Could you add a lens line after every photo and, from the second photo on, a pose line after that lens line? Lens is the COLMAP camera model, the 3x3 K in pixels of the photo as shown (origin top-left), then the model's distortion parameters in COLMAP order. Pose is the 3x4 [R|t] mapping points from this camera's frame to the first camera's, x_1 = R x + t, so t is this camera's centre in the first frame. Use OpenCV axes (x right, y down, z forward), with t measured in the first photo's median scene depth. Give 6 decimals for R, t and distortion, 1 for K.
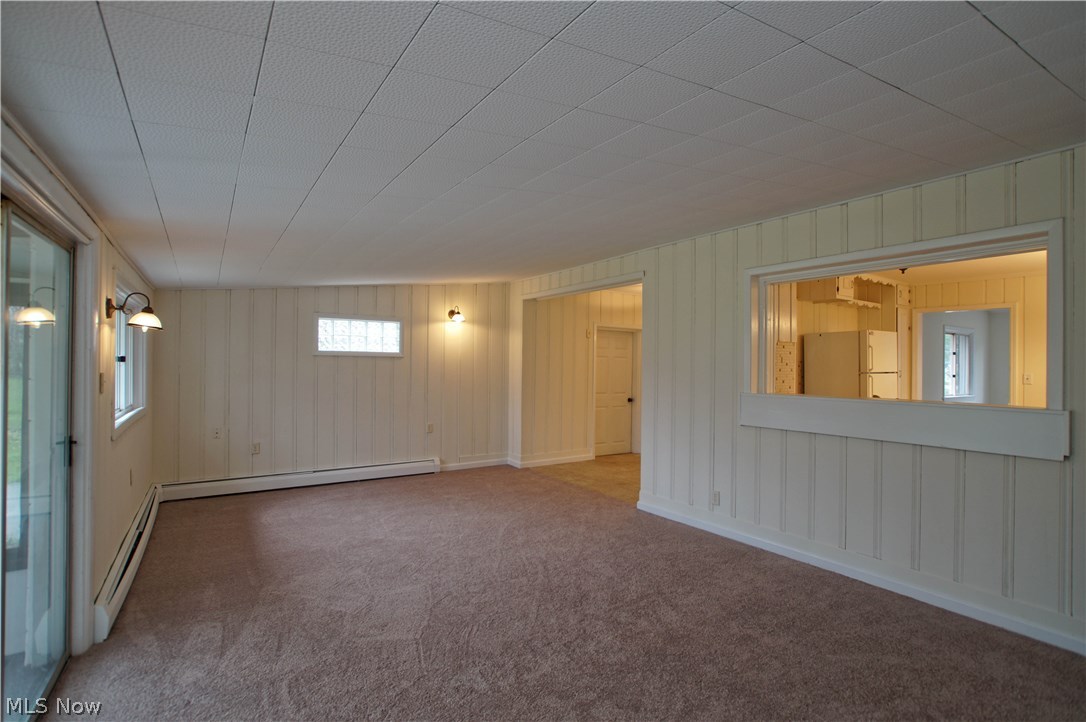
lens RADIAL K [[528.0, 0, 543.0], [0, 528.0, 361.0], [0, 0, 1]] dist [-0.071767, 0.033800]
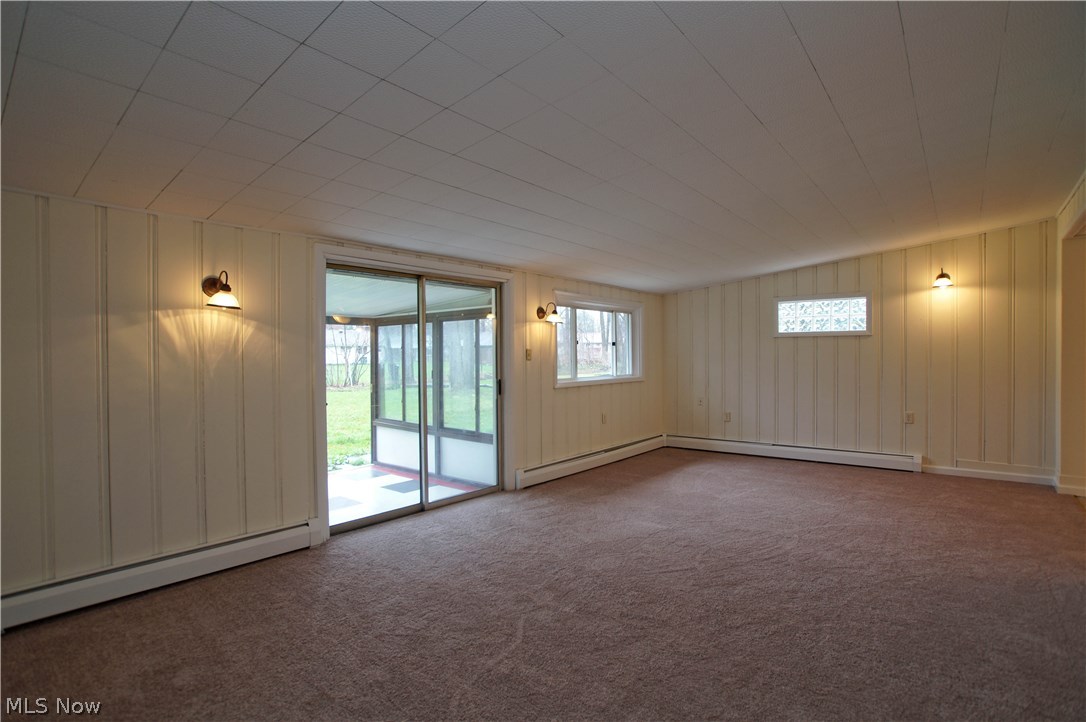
lens RADIAL K [[528.0, 0, 543.0], [0, 528.0, 361.0], [0, 0, 1]] dist [-0.071767, 0.033800]
pose [[0.294766, -0.001376, -0.955568, 0.448484], [0.016172, 0.999863, 0.003548, 0.026748], [0.955433, -0.016499, 0.294748, 0.220544]]
